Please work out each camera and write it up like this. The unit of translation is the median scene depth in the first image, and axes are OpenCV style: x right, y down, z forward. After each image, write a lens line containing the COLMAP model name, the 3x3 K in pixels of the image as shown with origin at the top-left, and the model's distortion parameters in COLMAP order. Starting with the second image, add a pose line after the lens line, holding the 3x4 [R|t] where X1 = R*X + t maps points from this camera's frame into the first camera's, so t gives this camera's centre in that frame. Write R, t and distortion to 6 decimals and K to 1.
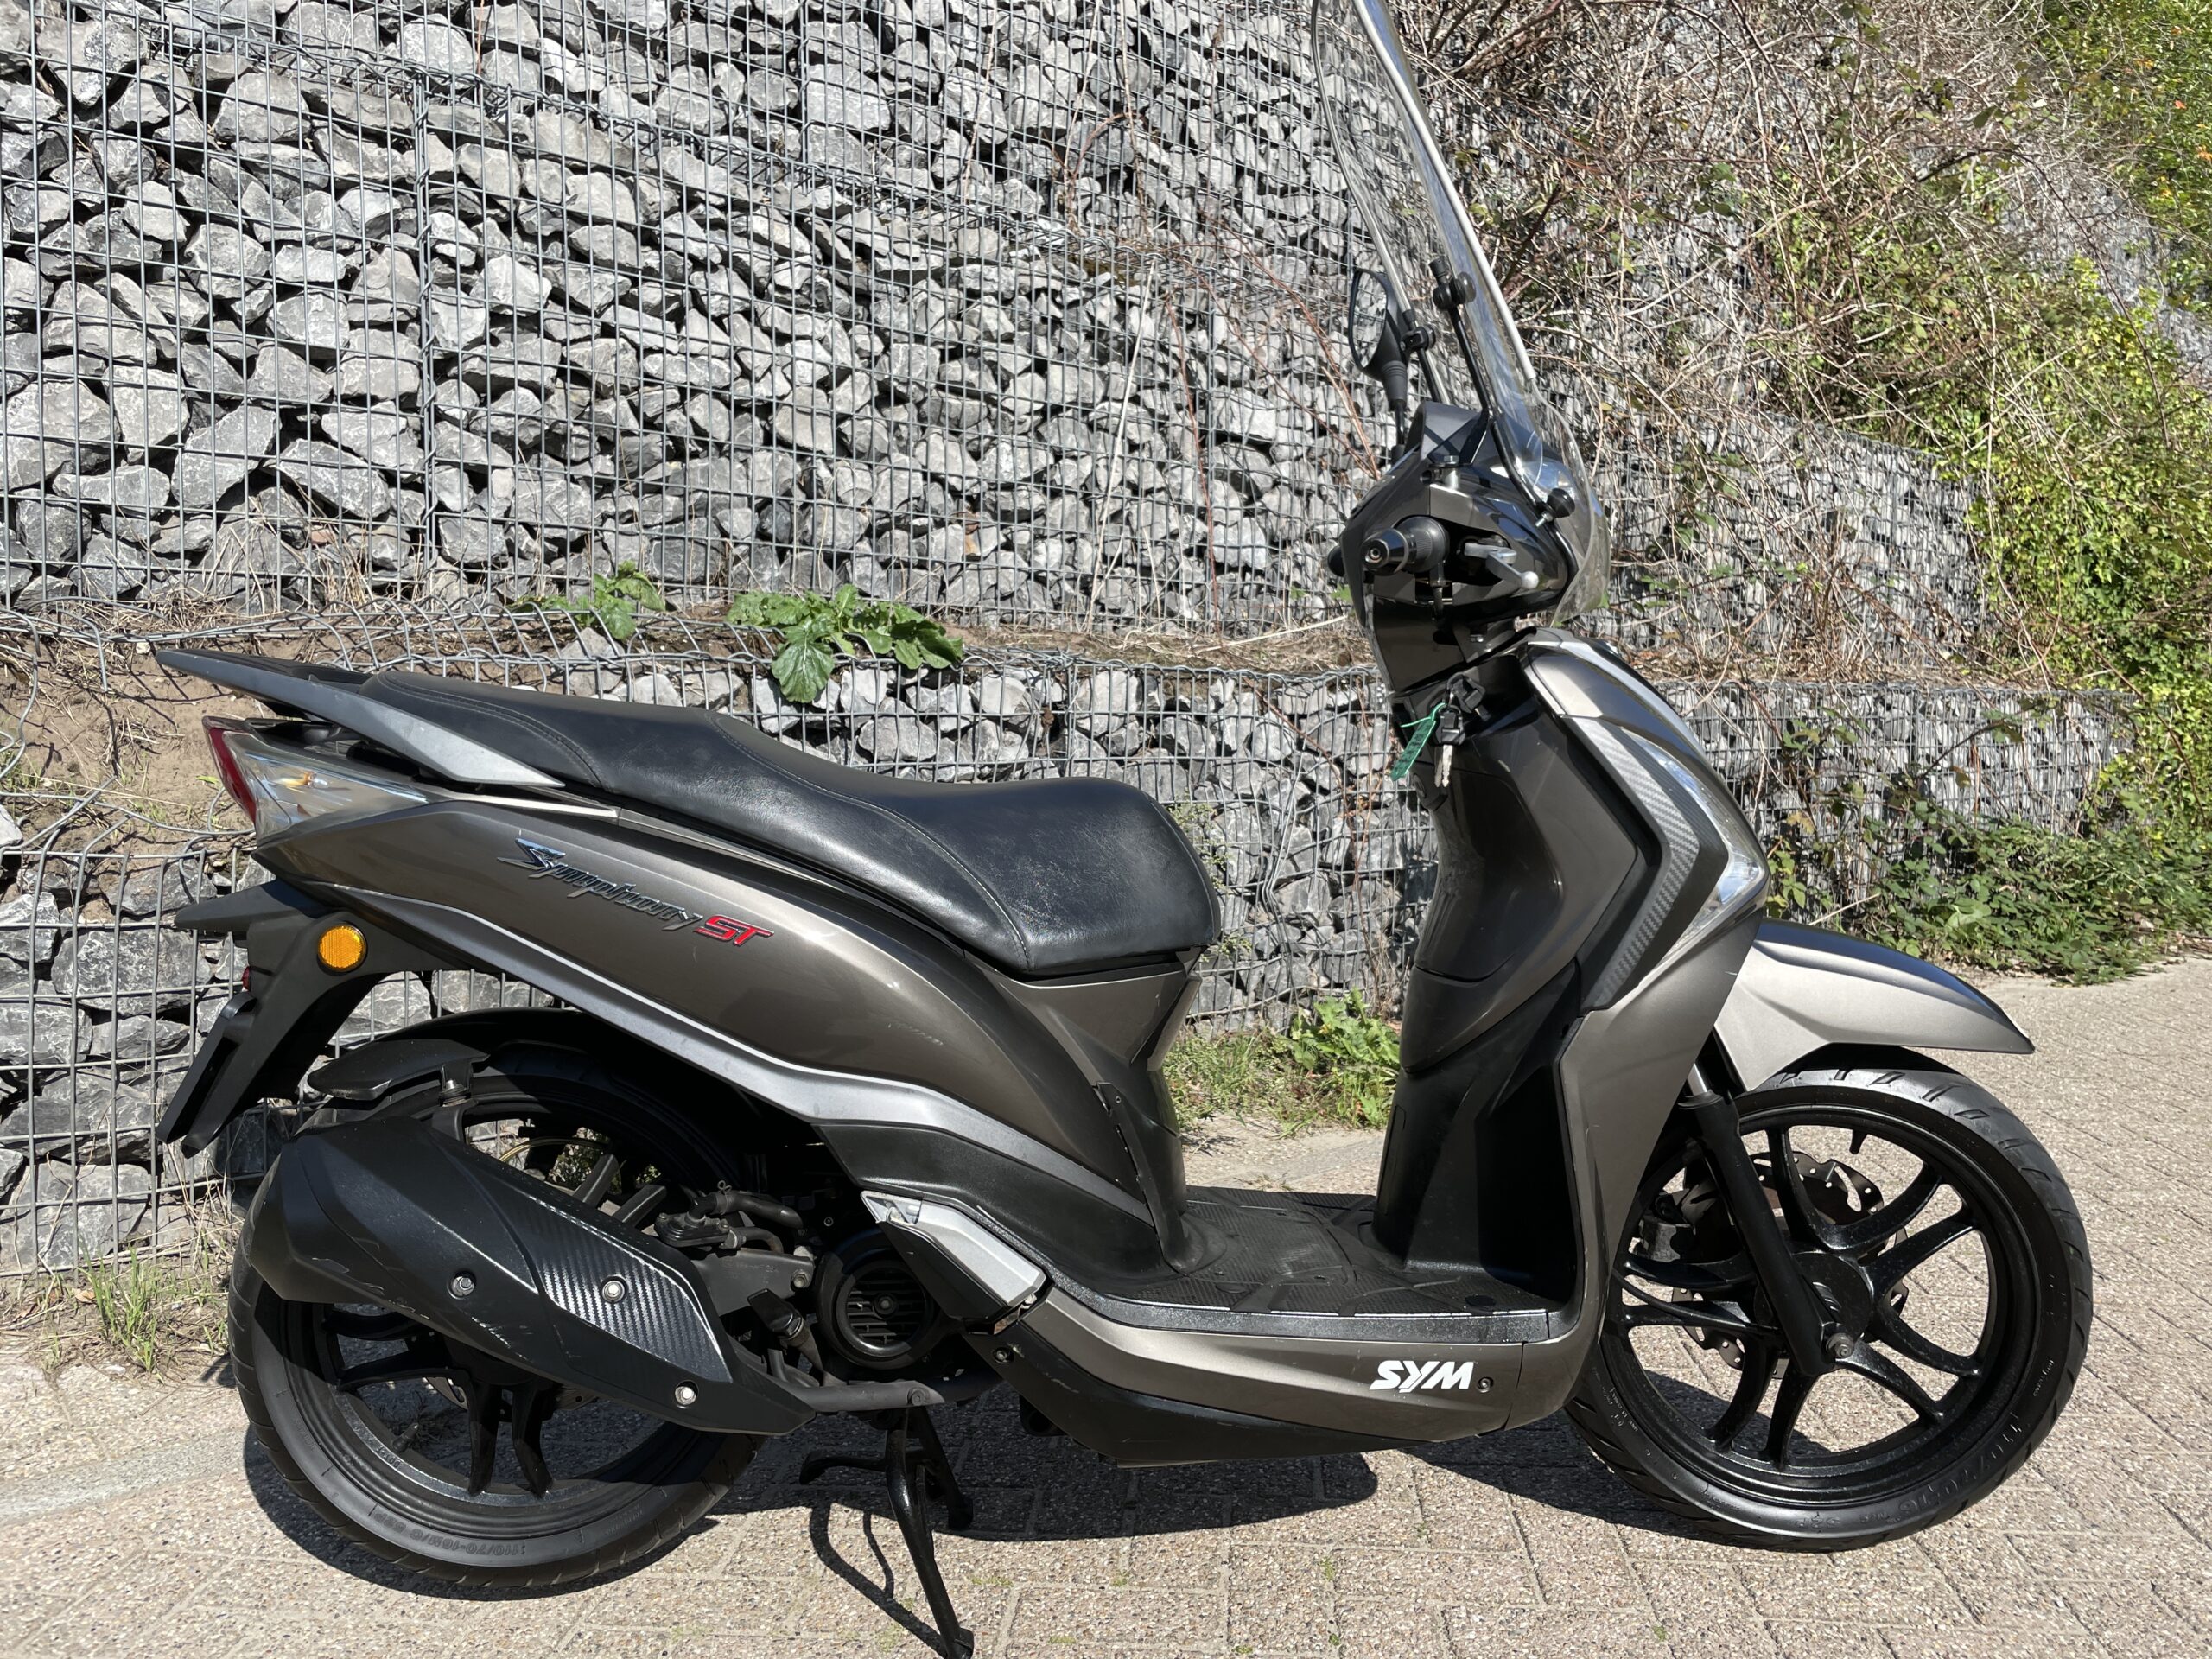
lens RADIAL K [[1678.0, 0, 1113.5], [0, 1678.0, 808.0], [0, 0, 1]] dist [0.085476, -0.116307]
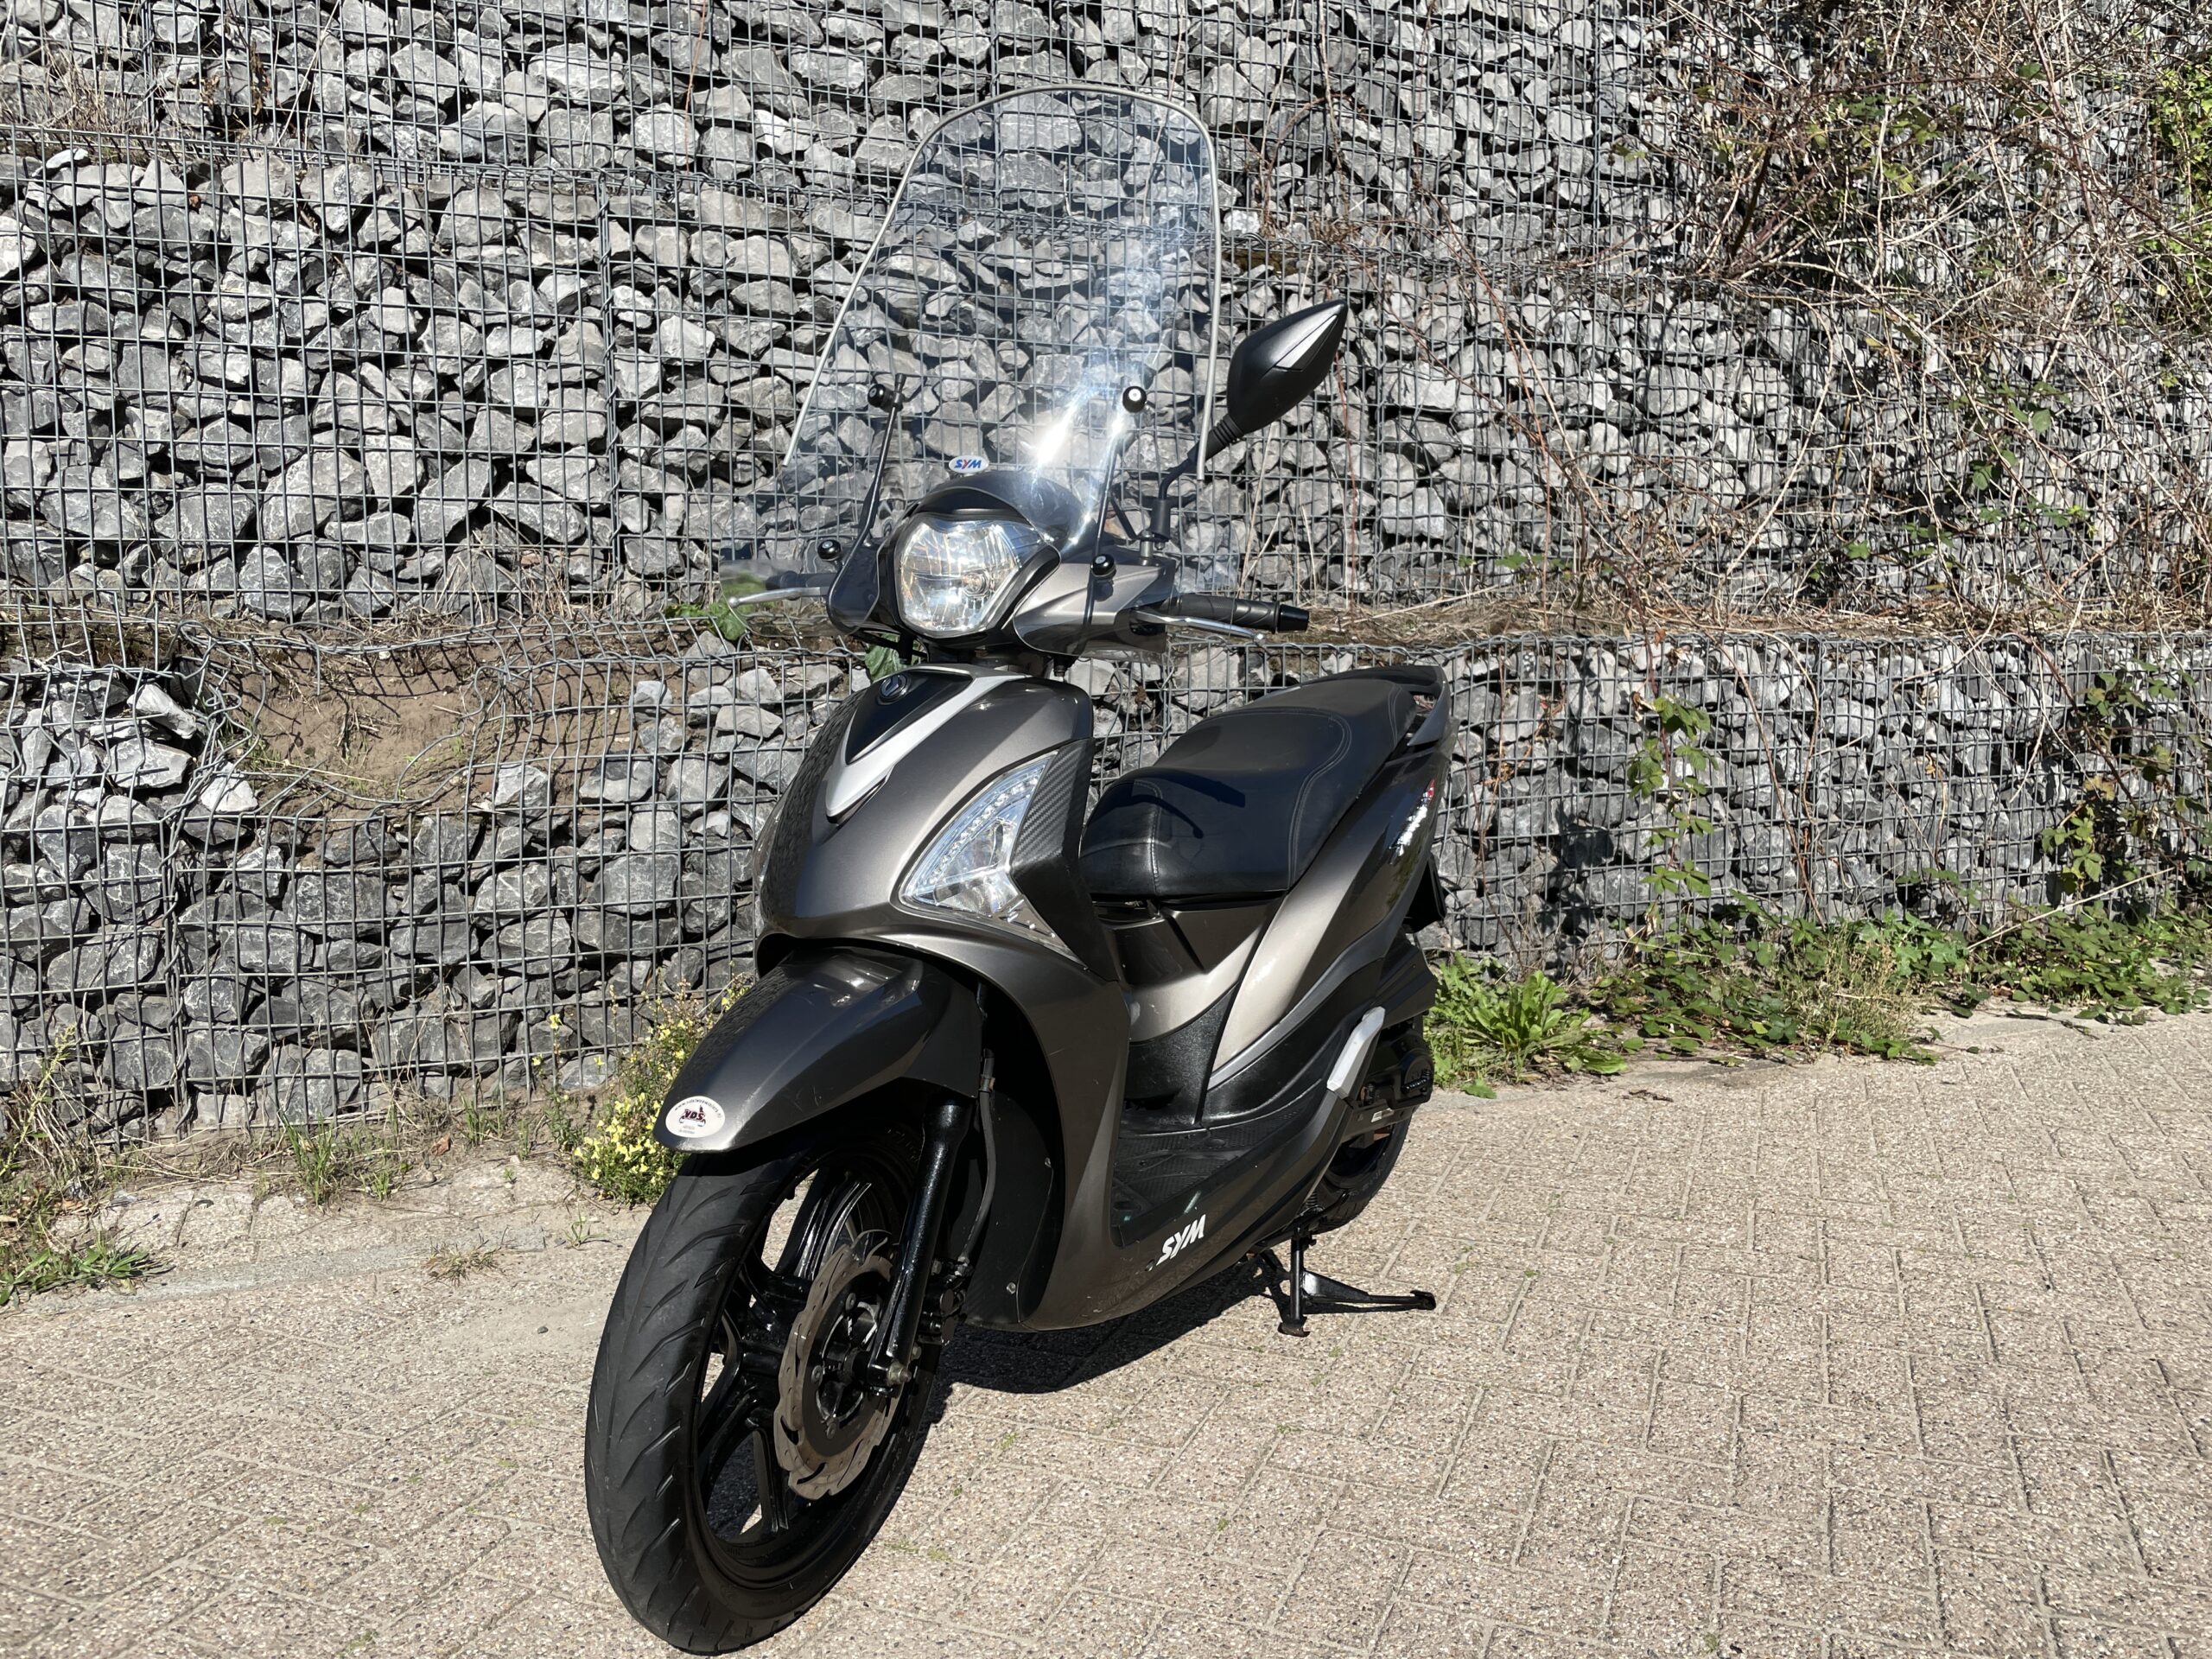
lens RADIAL K [[1681.4, 0, 1123.5], [0, 1681.4, 804.1], [0, 0, 1]] dist [0.082850, -0.112997]
pose [[0.953279, 0.014681, -0.301735, 0.253845], [-0.002977, 0.999226, 0.039212, -0.023273], [0.302077, -0.036482, 0.952585, -0.048382]]
